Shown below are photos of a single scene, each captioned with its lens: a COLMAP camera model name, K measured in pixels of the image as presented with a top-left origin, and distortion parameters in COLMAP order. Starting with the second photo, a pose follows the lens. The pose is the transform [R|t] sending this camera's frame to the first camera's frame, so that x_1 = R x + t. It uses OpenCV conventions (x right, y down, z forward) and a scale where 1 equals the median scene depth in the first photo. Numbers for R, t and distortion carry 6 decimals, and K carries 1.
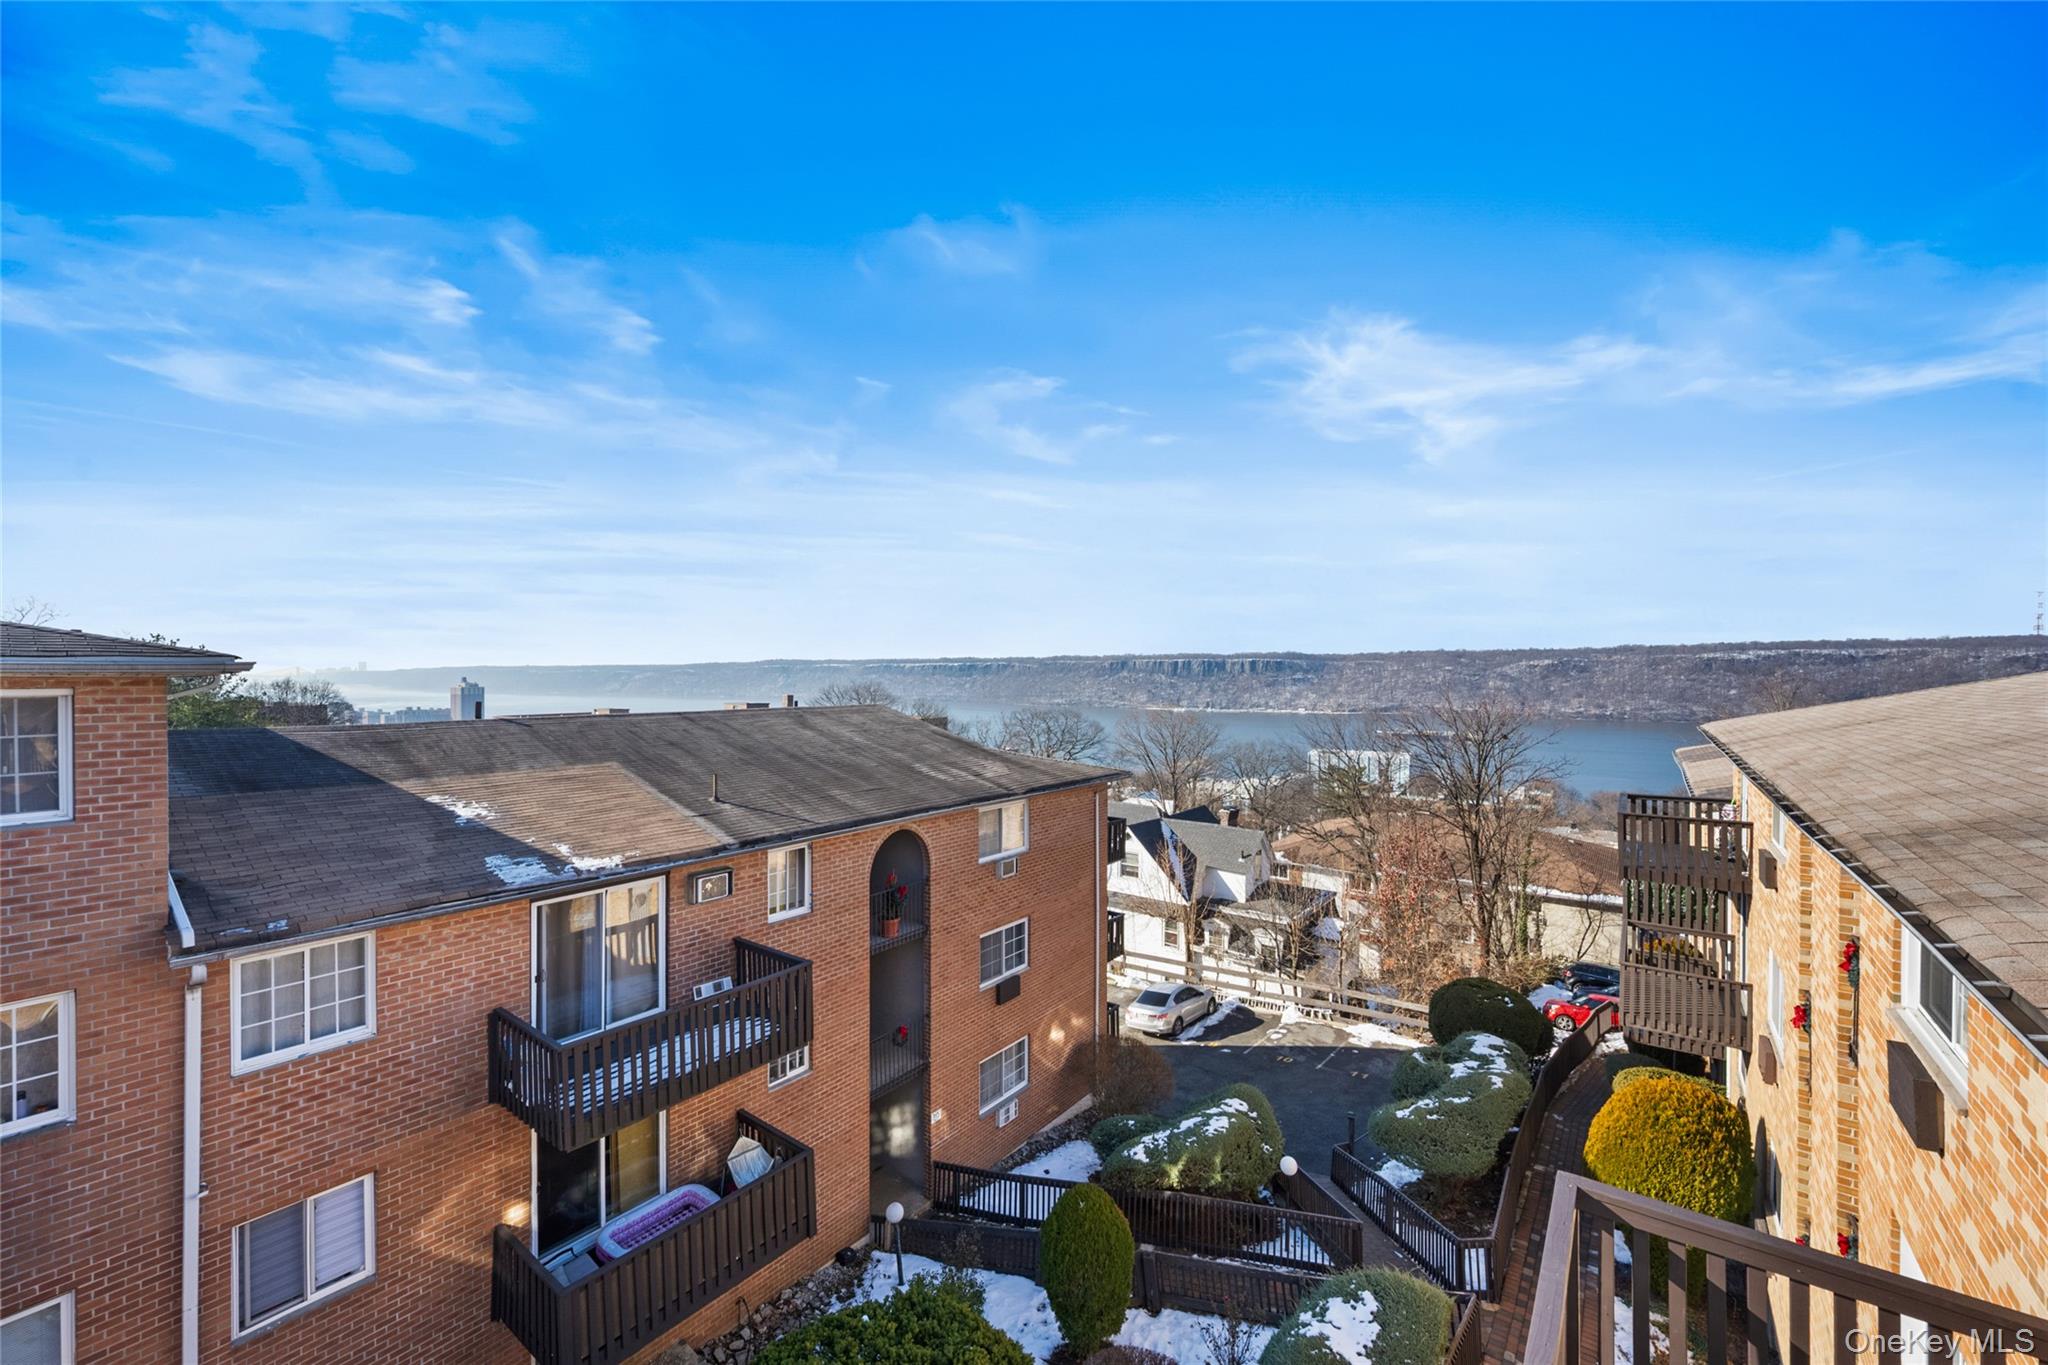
lens RADIAL K [[805.3, 0, 1024.3], [0, 805.3, 685.5], [0, 0, 1]] dist [0.000568, -0.000443]
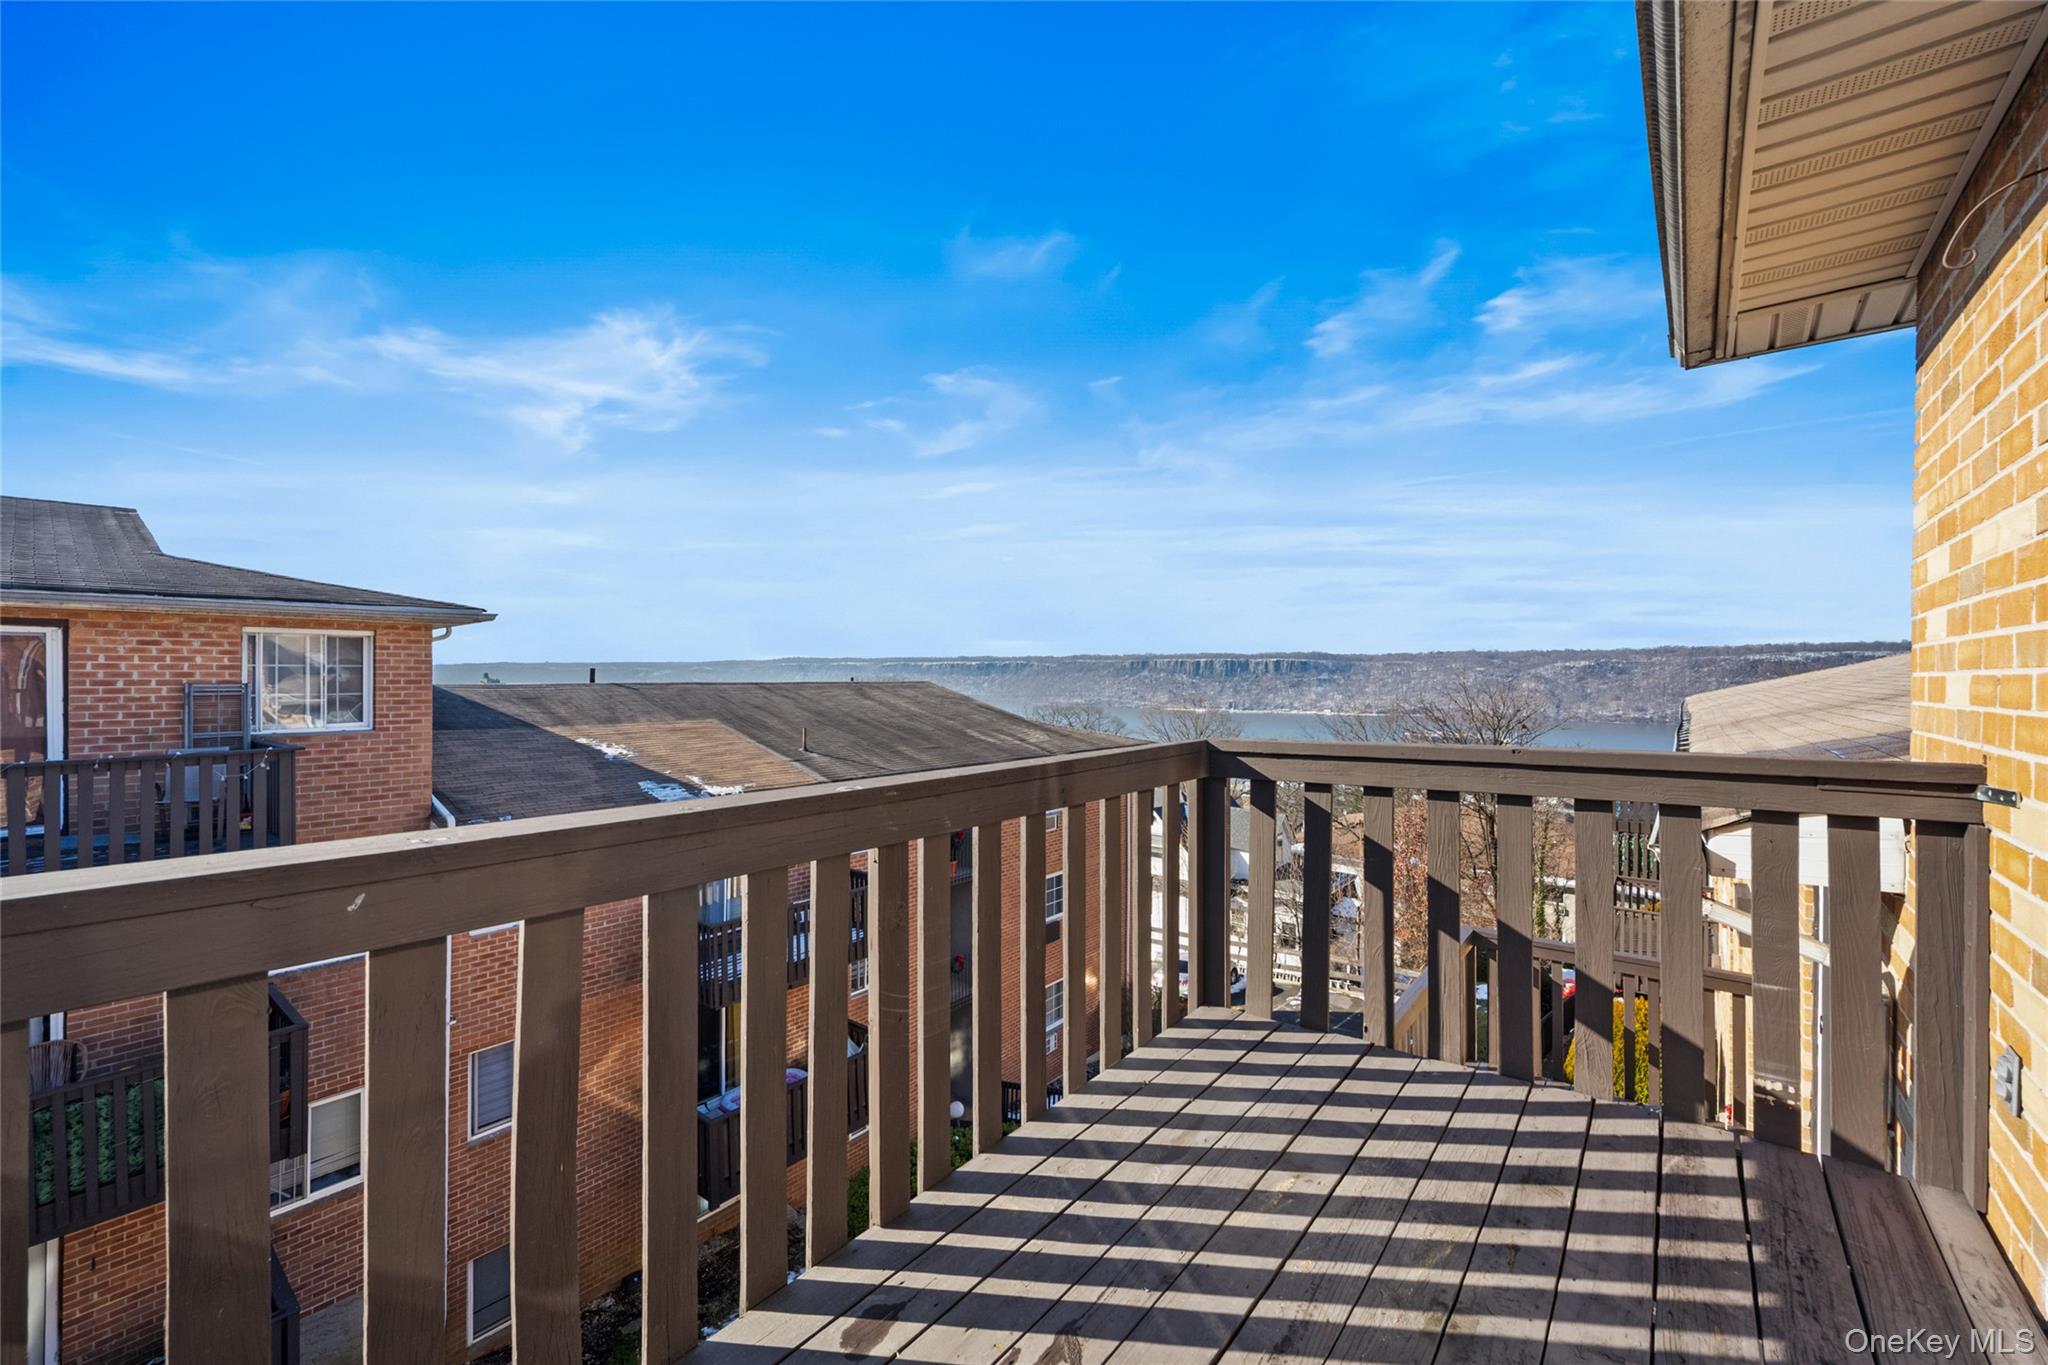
lens RADIAL K [[805.3, 0, 1020.8], [0, 805.3, 679.1], [0, 0, 1]] dist [0.000568, -0.000443]
pose [[0.999508, 0.005519, -0.030861, -0.038288], [-0.005633, 0.999978, -0.003609, 0.044759], [0.030840, 0.003781, 0.999517, -0.162677]]
